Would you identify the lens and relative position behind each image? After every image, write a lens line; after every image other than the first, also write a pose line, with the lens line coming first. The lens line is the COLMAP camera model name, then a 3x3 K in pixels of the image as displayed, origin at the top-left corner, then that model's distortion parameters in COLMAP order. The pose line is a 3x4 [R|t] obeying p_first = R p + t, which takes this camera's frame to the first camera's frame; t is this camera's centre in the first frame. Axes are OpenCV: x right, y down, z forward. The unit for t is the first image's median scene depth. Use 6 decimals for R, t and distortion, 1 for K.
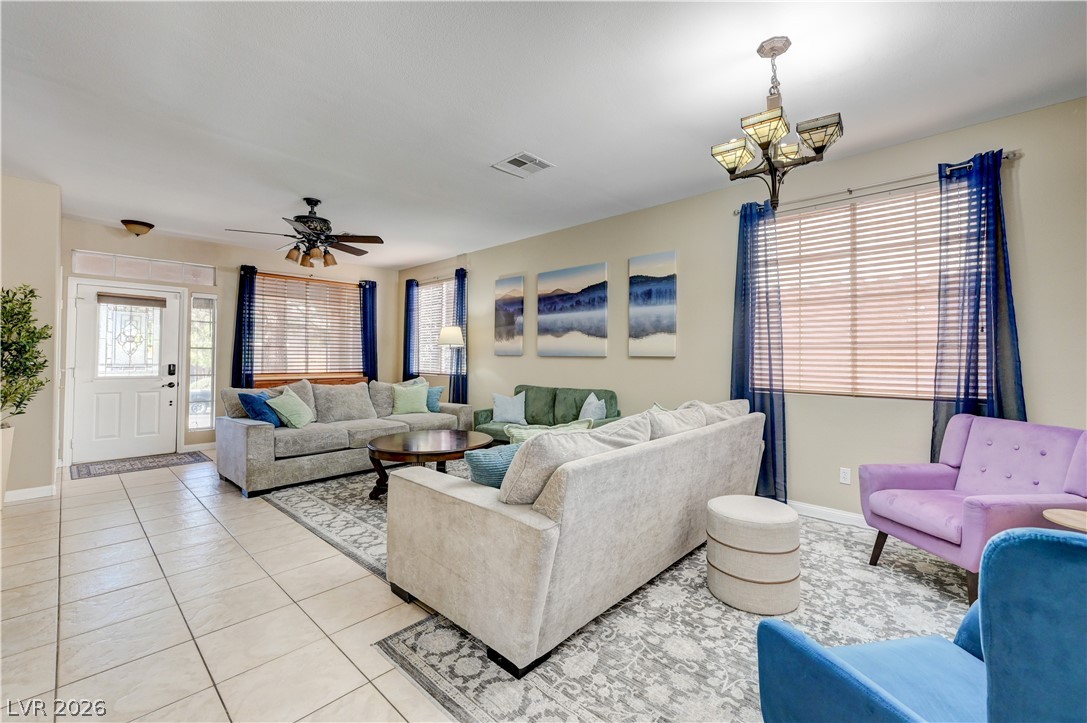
lens RADIAL K [[449.6, 0, 549.5], [0, 449.6, 348.2], [0, 0, 1]] dist [-0.001907, -0.001320]
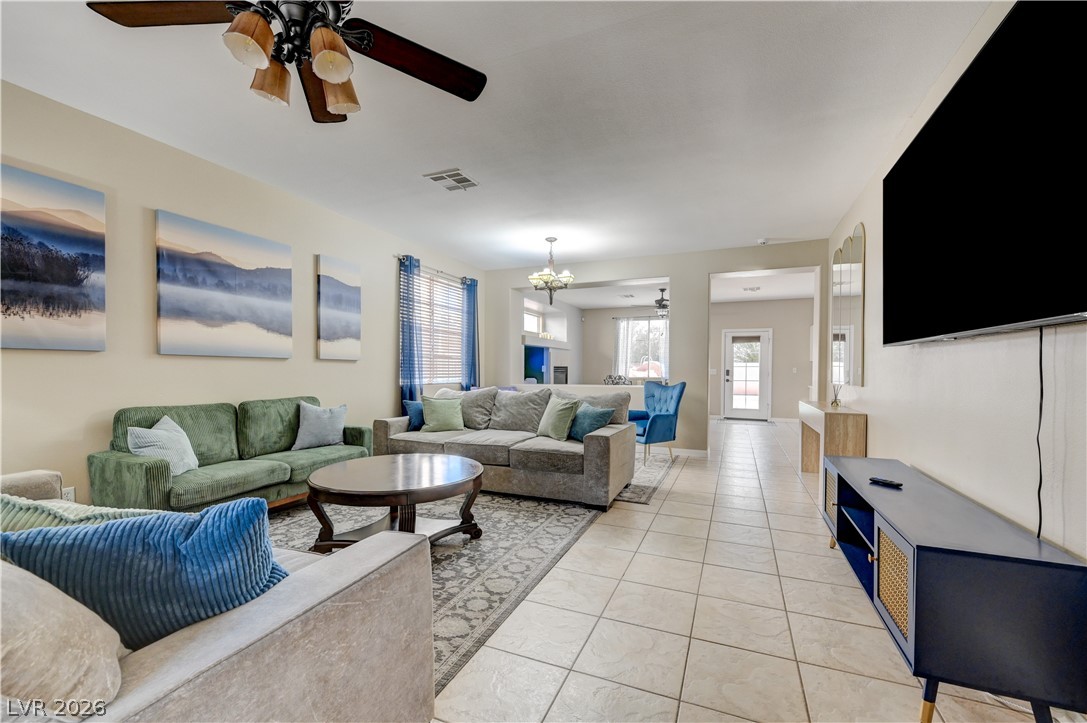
lens RADIAL K [[449.6, 0, 544.5], [0, 449.6, 370.7], [0, 0, 1]] dist [-0.001907, -0.001320]
pose [[-0.336872, -0.006702, 0.941527, -0.833548], [-0.028065, 0.999602, -0.002925, 0.030549], [-0.941132, -0.027409, -0.336926, 0.833569]]
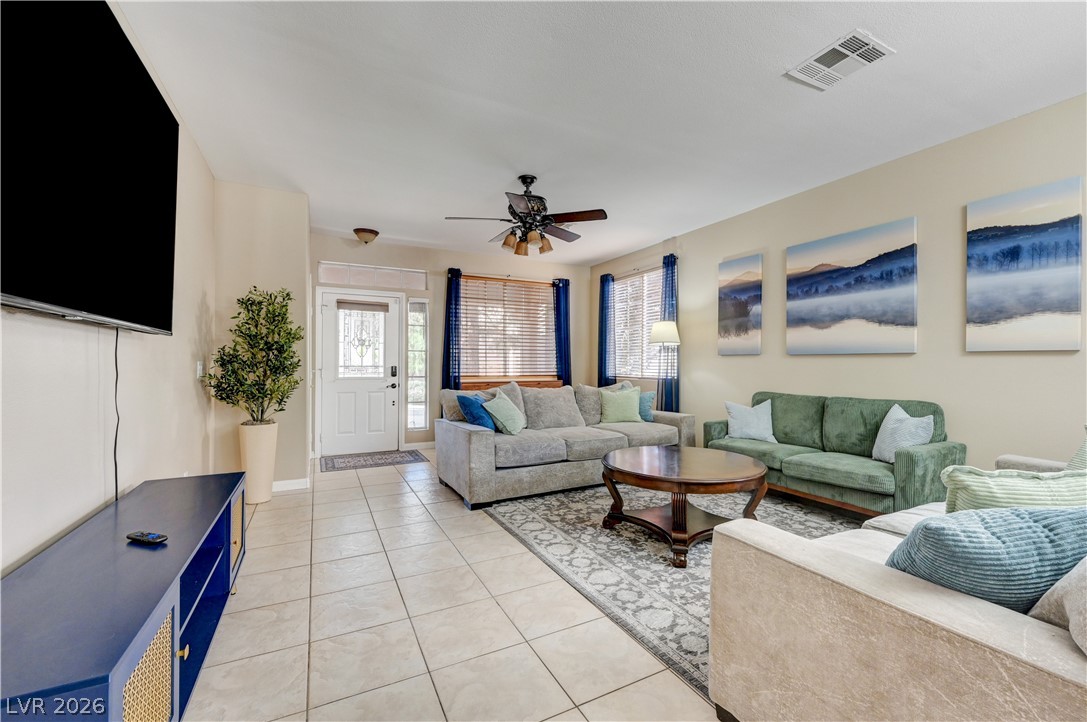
lens RADIAL K [[449.6, 0, 553.0], [0, 449.6, 360.9], [0, 0, 1]] dist [-0.001907, -0.001320]
pose [[0.942437, -0.004774, -0.334350, -0.168690], [0.009612, 0.999872, 0.012816, 0.016452], [0.334246, -0.015292, 0.942362, 0.162237]]
